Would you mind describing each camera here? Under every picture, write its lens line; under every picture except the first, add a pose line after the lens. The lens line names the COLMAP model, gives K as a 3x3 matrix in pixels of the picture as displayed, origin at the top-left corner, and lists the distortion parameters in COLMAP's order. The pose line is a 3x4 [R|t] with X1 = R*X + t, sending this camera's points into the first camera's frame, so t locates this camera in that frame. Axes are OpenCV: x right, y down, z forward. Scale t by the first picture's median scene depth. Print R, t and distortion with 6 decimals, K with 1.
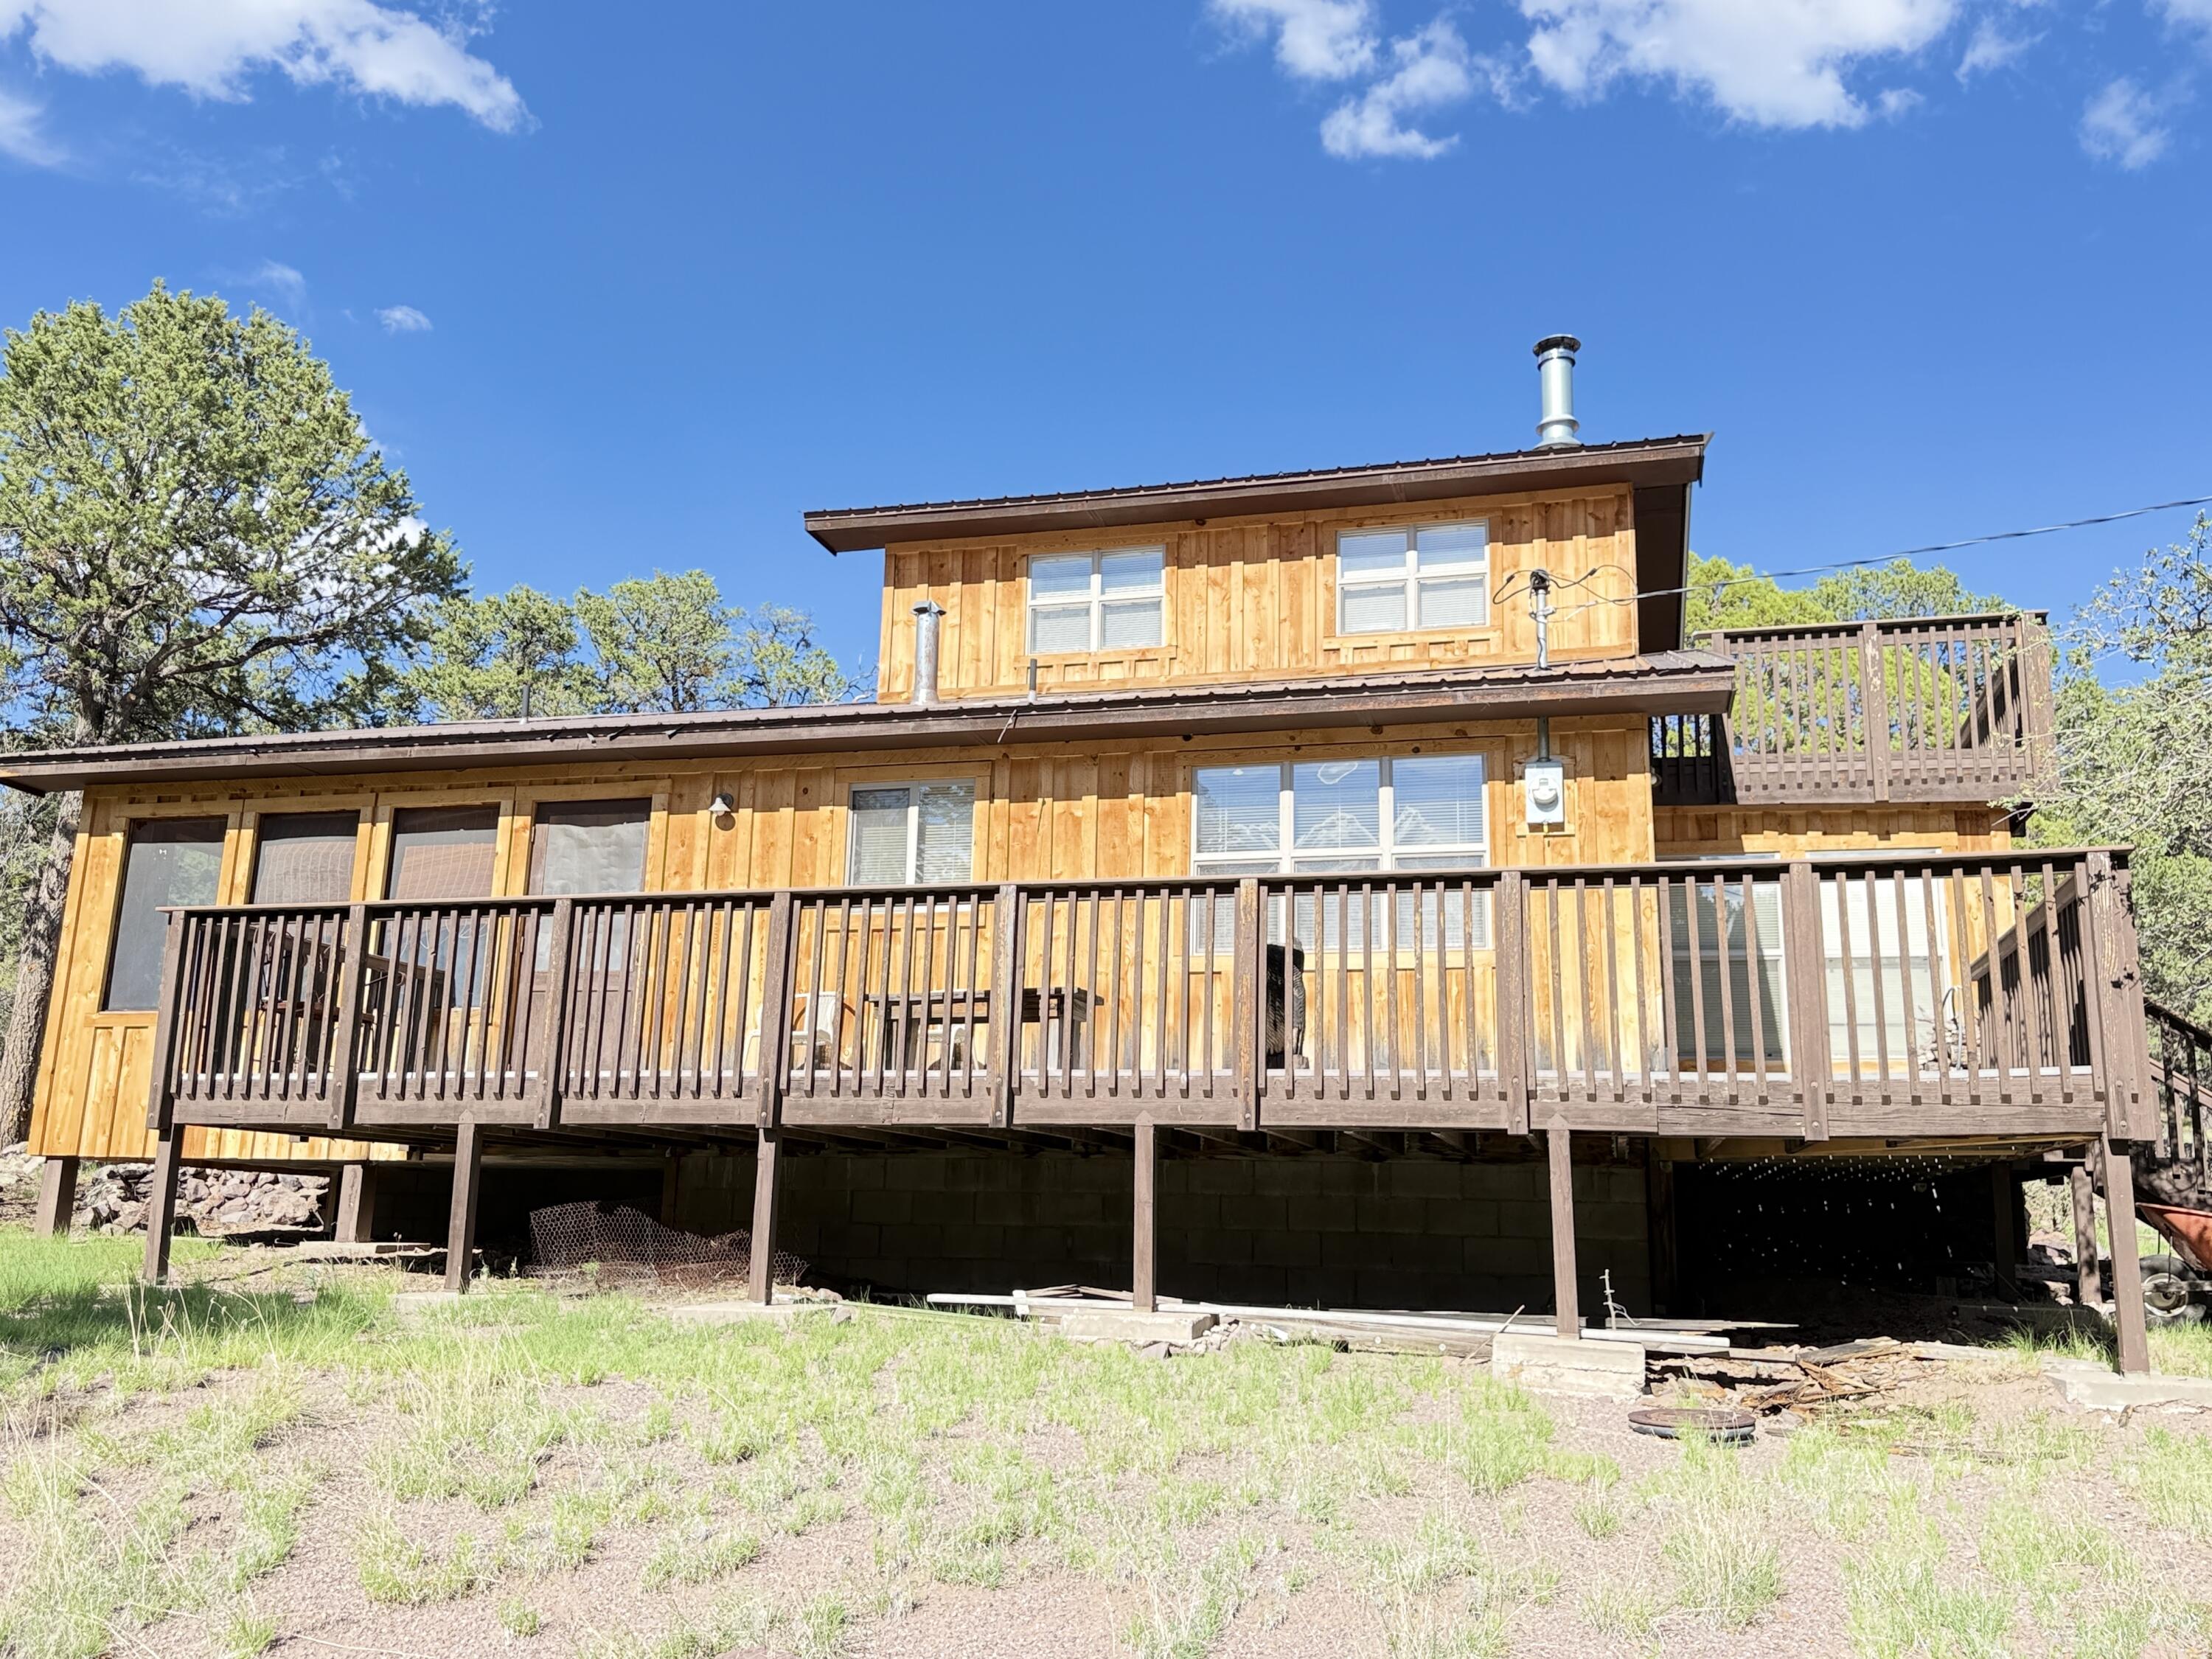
lens RADIAL K [[1697.3, 0, 1105.8], [0, 1697.3, 907.4], [0, 0, 1]] dist [0.086317, -0.003045]
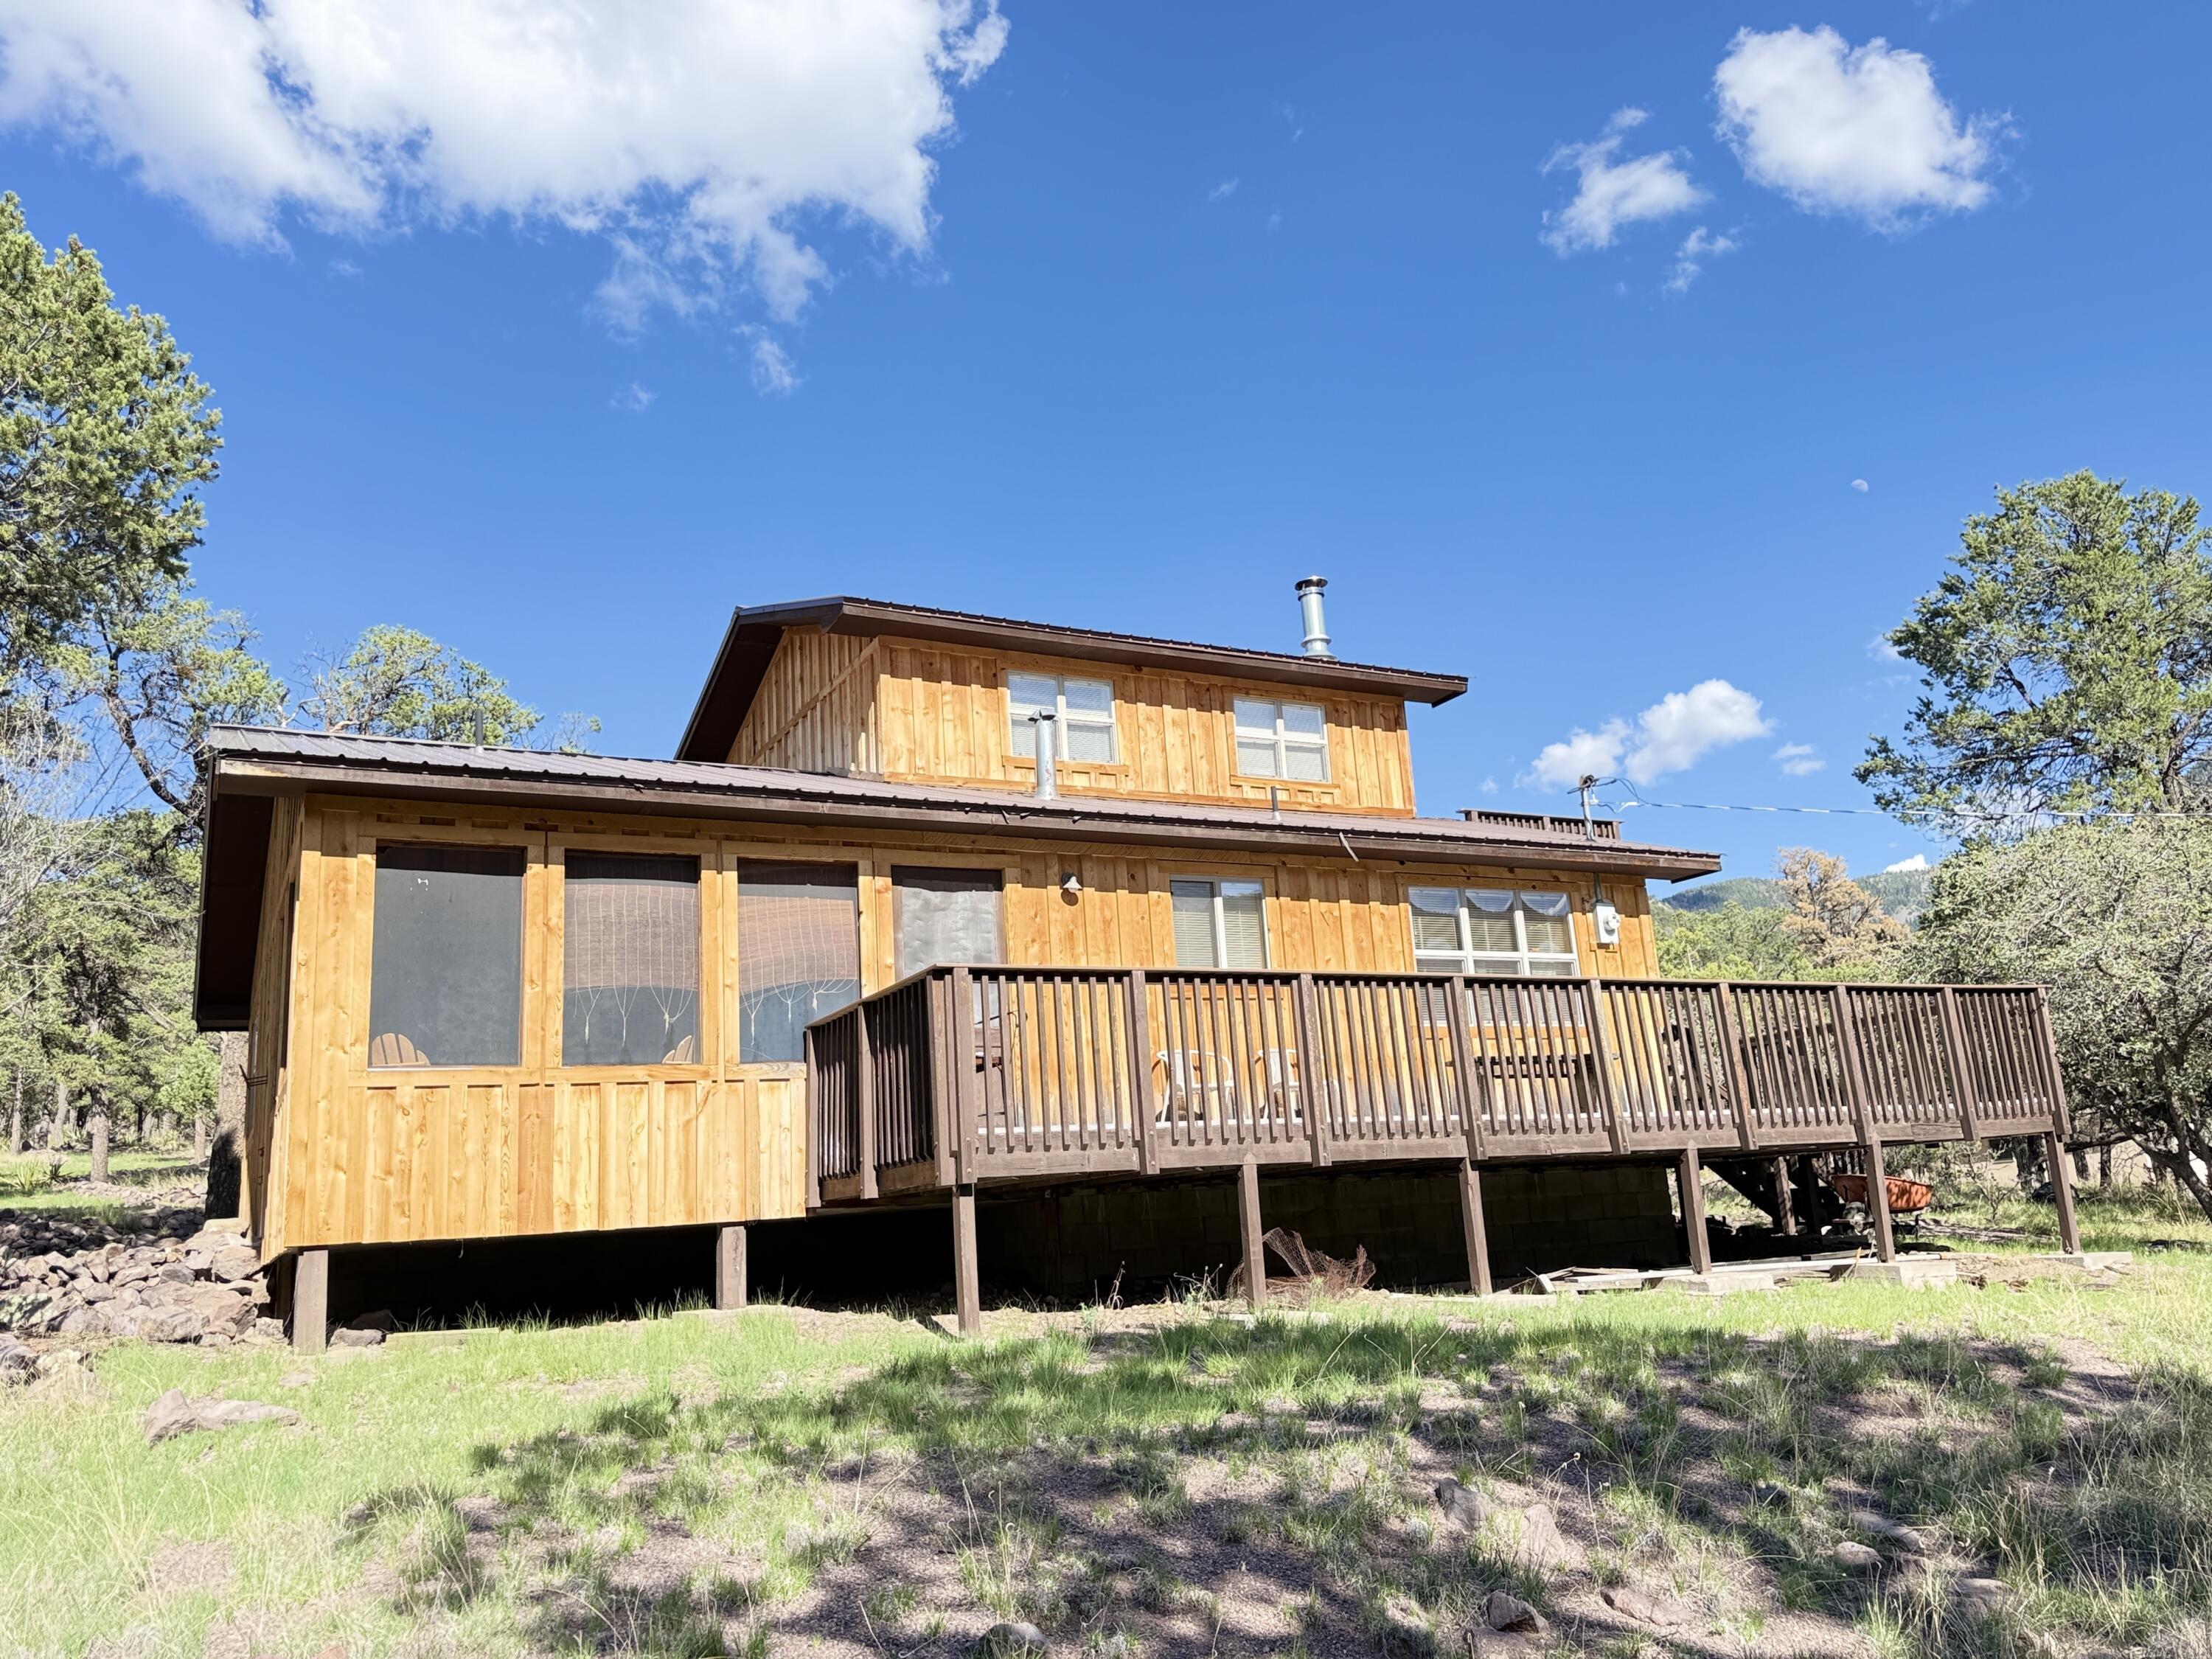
lens RADIAL K [[1643.7, 0, 1106.0], [0, 1643.7, 829.5], [0, 0, 1]] dist [-0.008312, -0.001985]
pose [[0.745224, 0.097743, 0.659612, -0.858497], [-0.036593, 0.993703, -0.105906, 0.016839], [-0.665810, 0.054787, 0.744108, 0.173027]]
